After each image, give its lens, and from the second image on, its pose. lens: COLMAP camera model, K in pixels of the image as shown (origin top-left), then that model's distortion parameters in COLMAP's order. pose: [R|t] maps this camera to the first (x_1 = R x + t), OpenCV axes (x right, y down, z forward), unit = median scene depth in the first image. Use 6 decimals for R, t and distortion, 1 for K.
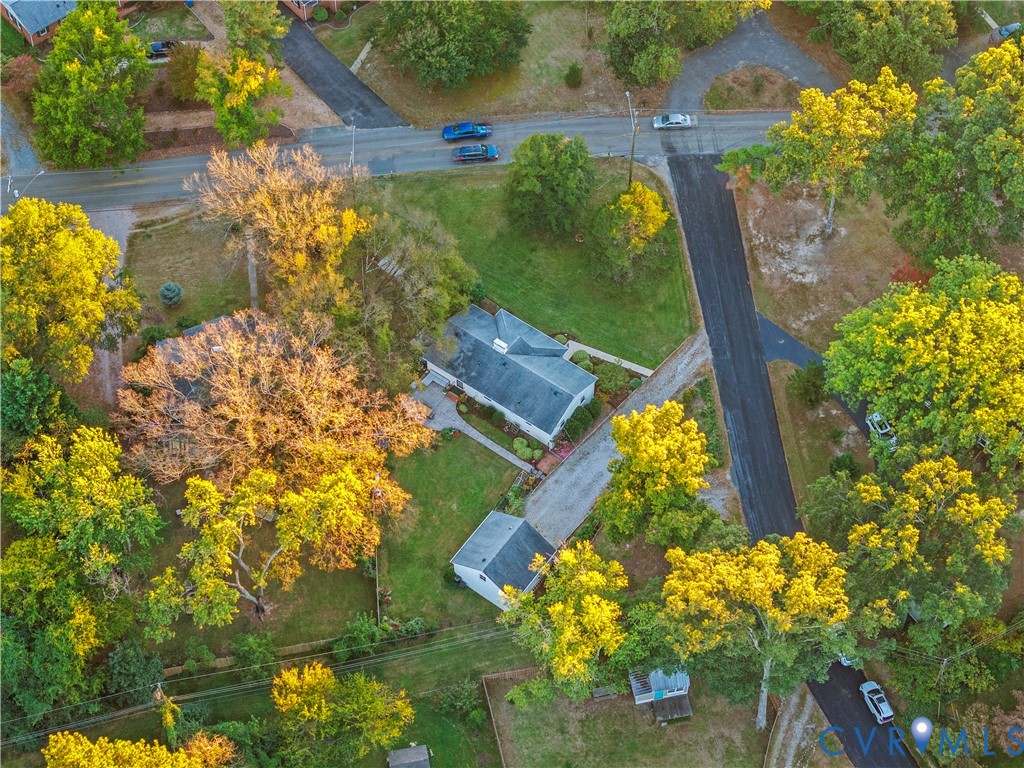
lens RADIAL K [[2045.8, 0, 512.0], [0, 2045.8, 384.0], [0, 0, 1]] dist [-0.031594, -0.113311]
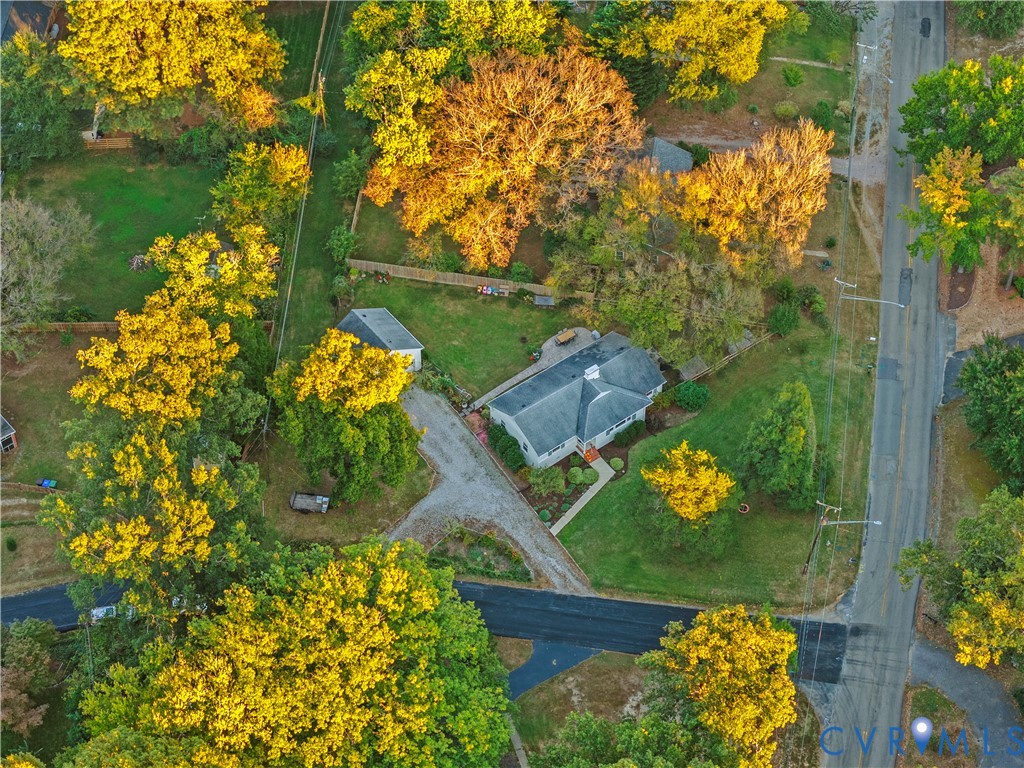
lens RADIAL K [[2045.8, 0, 512.0], [0, 2045.8, 384.0], [0, 0, 1]] dist [-0.031594, -0.113311]
pose [[-0.284793, 0.726450, -0.625430, 0.590578], [-0.800305, 0.178942, 0.572268, -0.520234], [0.527640, 0.663513, 0.530421, 0.457412]]
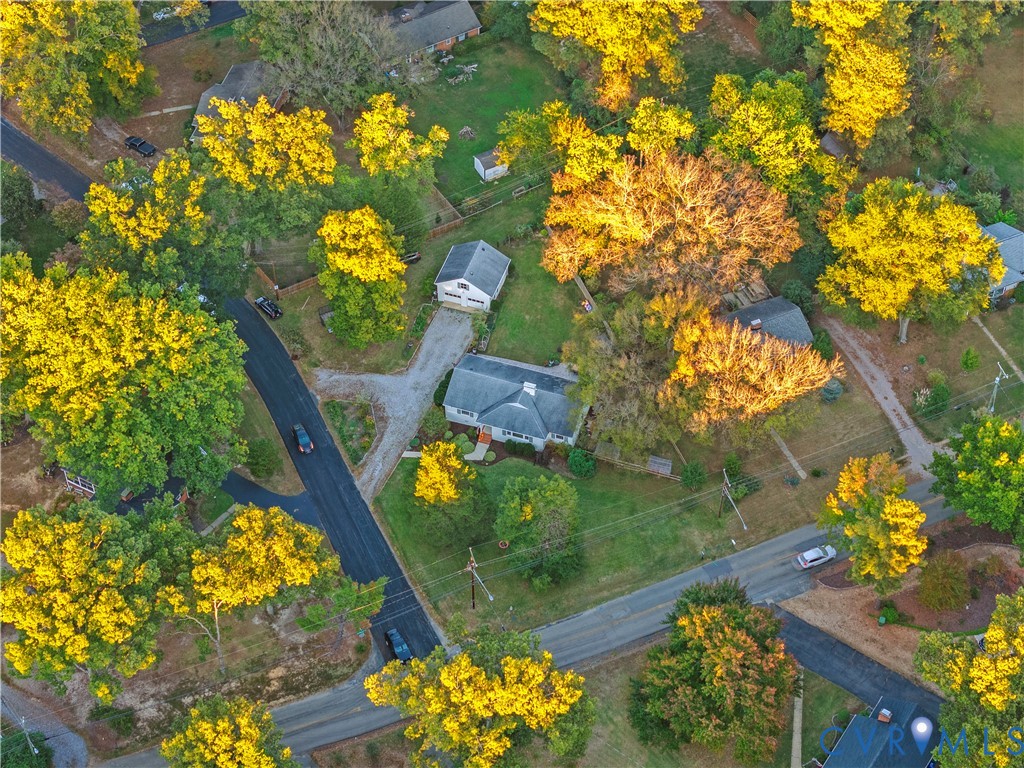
lens RADIAL K [[2045.8, 0, 512.0], [0, 2045.8, 384.0], [0, 0, 1]] dist [-0.031594, -0.113311]
pose [[-0.956035, 0.231111, -0.180512, 0.203179], [-0.235890, -0.240373, 0.941582, -1.059347], [0.174220, 0.942766, 0.284322, 0.647787]]
